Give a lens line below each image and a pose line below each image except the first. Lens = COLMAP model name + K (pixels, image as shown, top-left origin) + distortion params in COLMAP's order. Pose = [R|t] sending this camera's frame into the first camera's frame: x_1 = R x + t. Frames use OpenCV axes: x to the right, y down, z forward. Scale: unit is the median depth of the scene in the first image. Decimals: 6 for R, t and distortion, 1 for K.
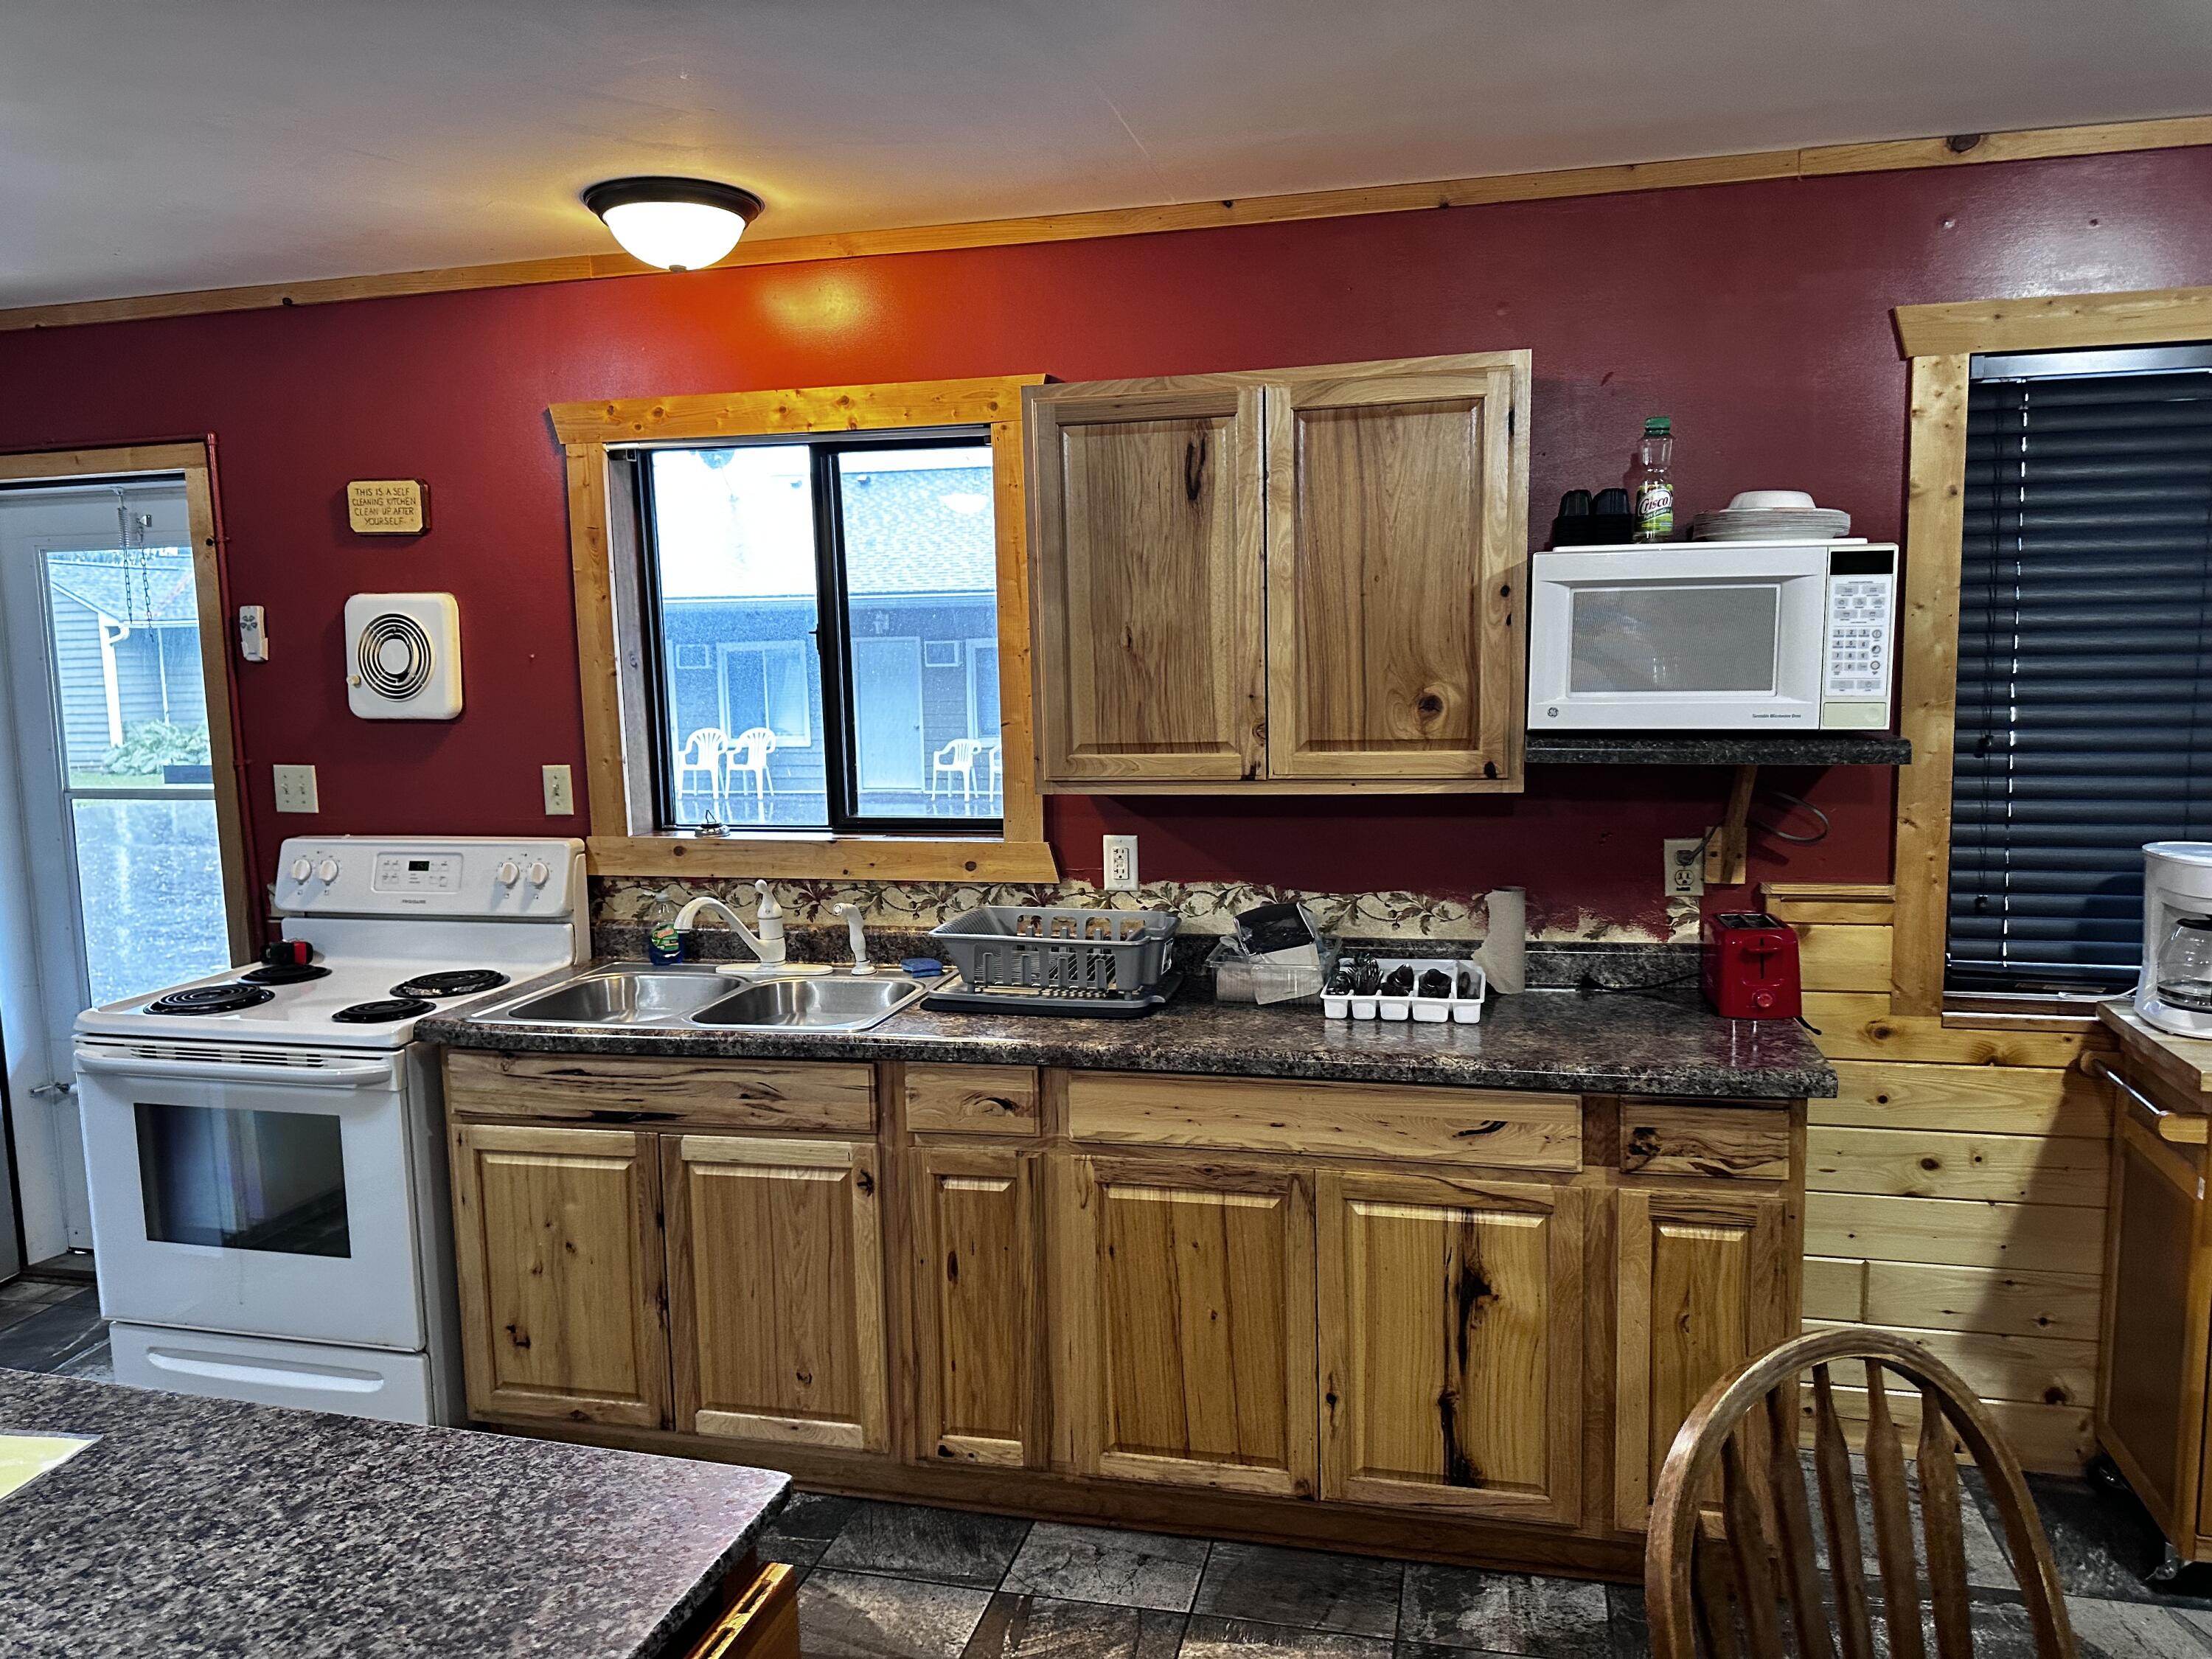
lens RADIAL K [[1584.2, 0, 1139.1], [0, 1584.2, 845.6], [0, 0, 1]] dist [0.165557, -0.262833]
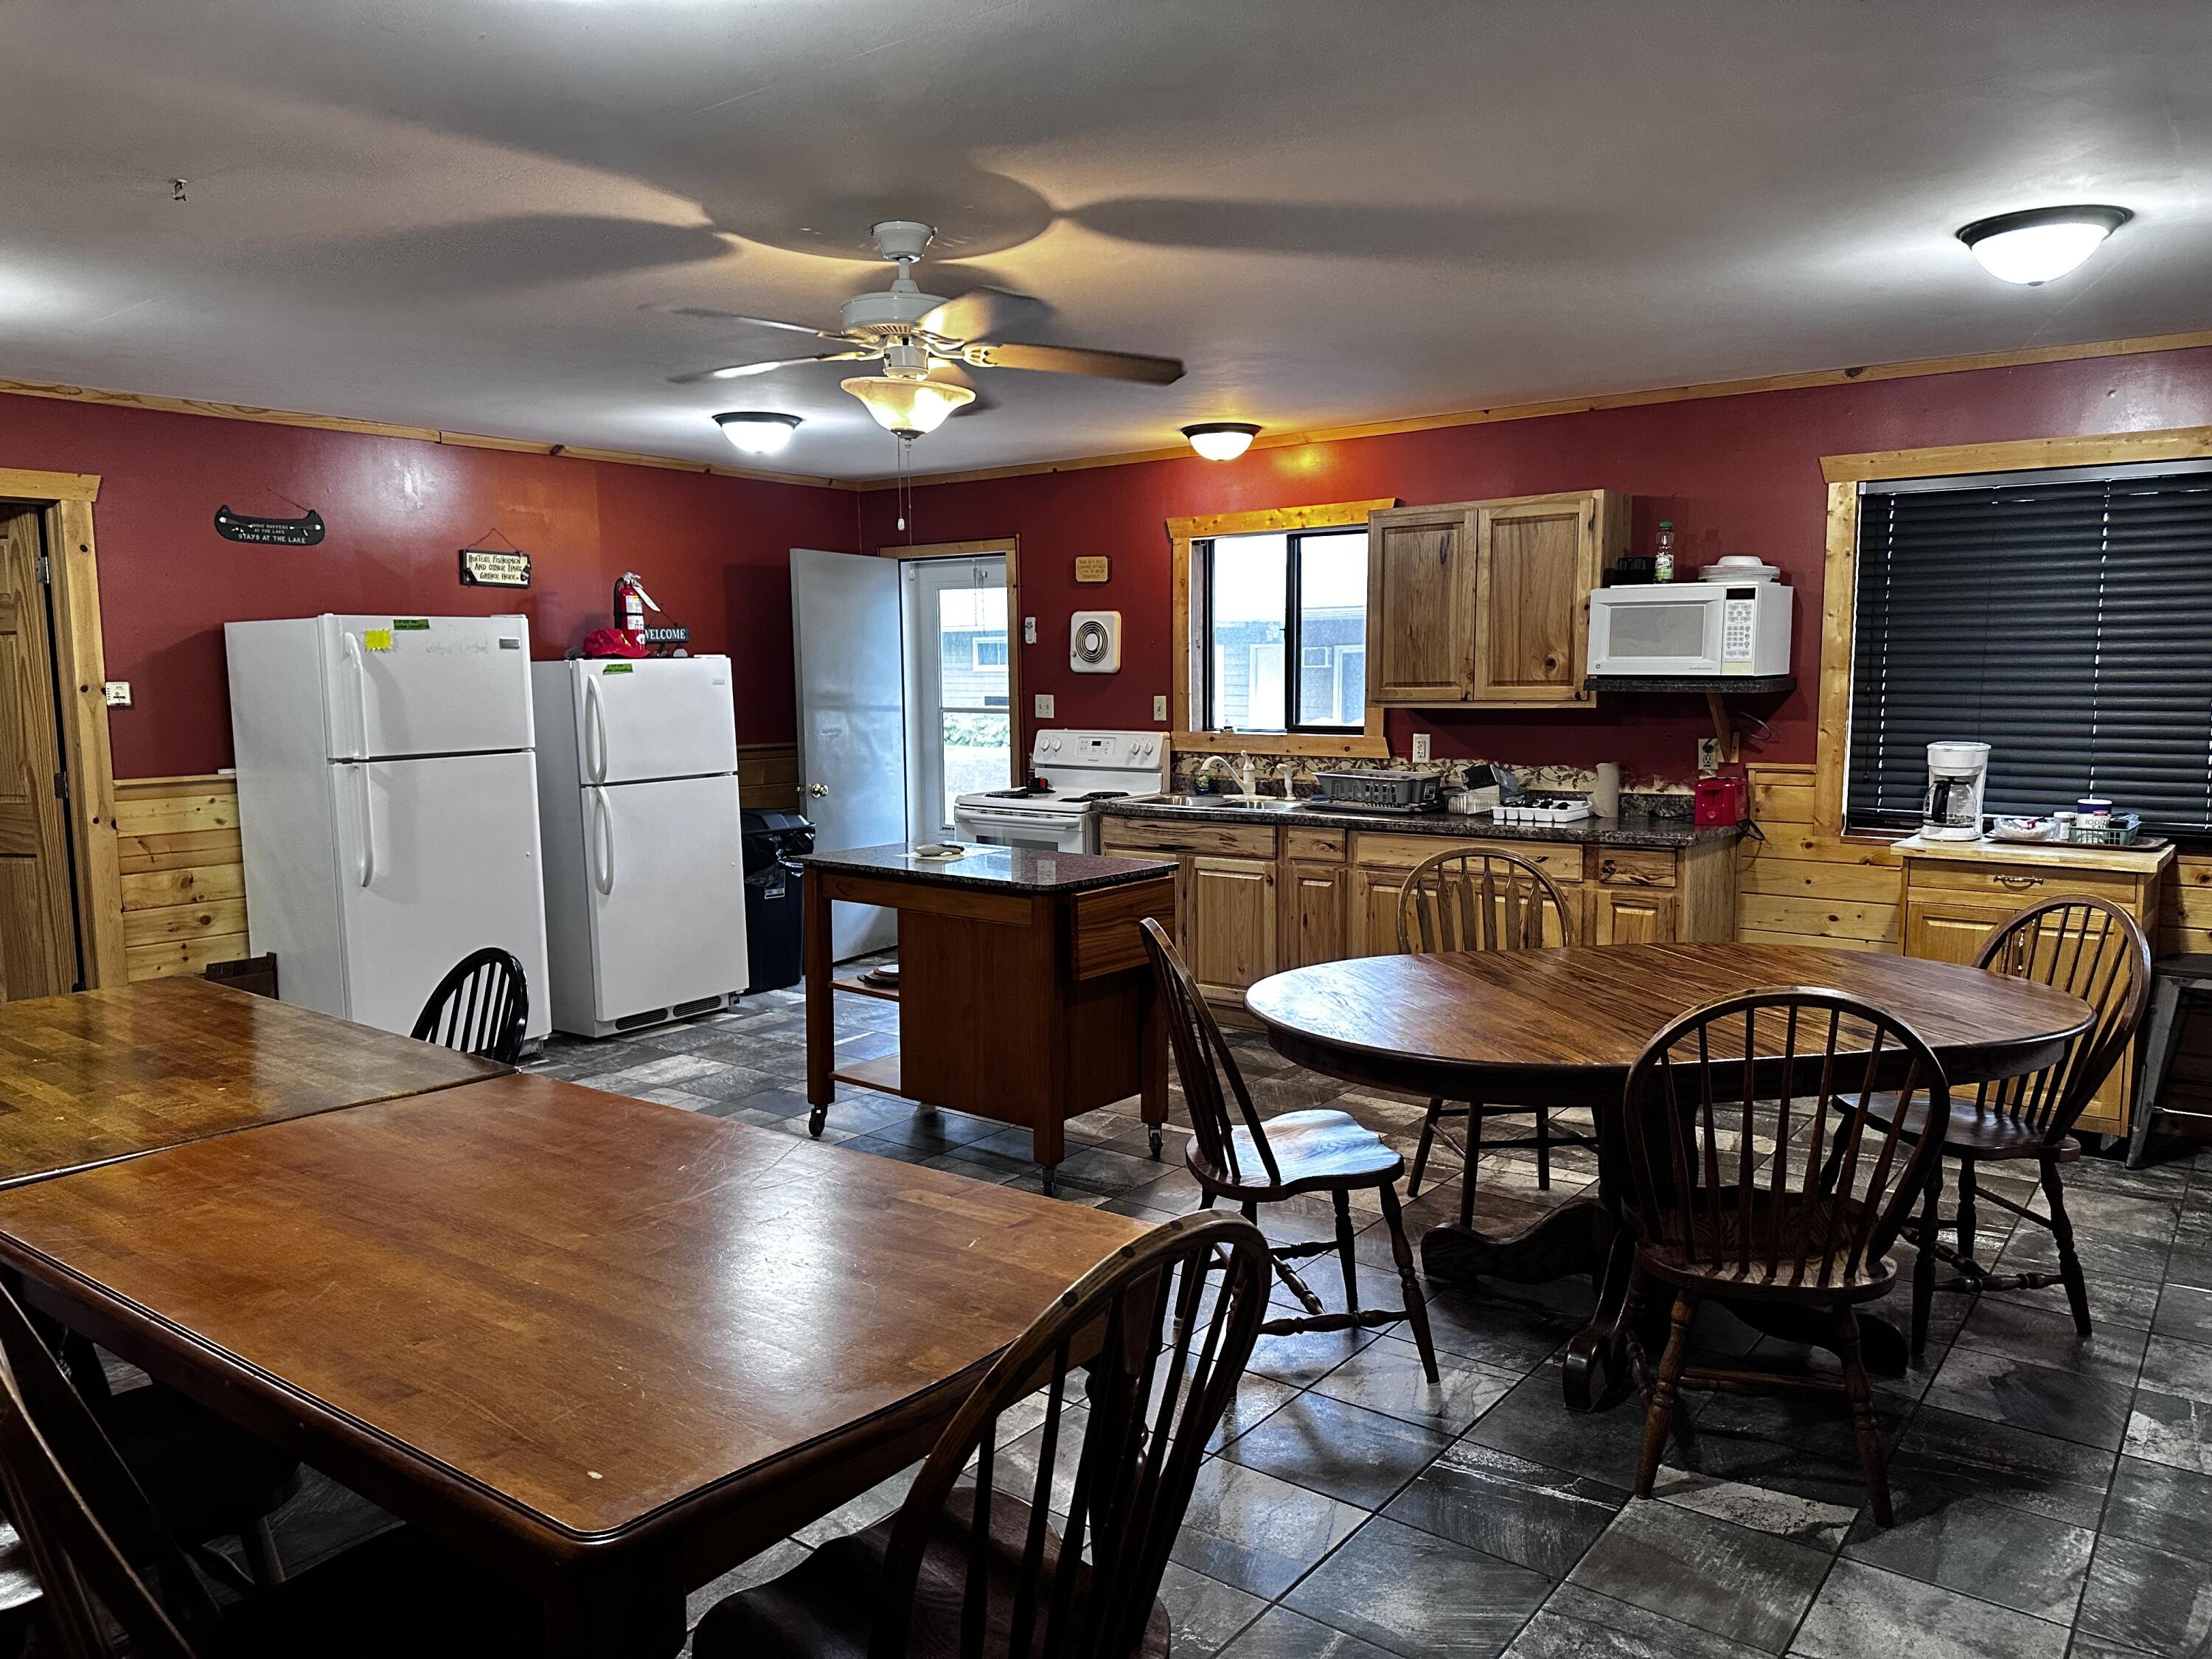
lens RADIAL K [[1584.2, 0, 1139.1], [0, 1584.2, 845.6], [0, 0, 1]] dist [0.165557, -0.262833]
pose [[0.920629, 0.056467, -0.386333, 0.470252], [-0.058204, 0.998279, 0.007211, 0.148443], [0.386075, 0.015847, 0.922331, -1.006377]]
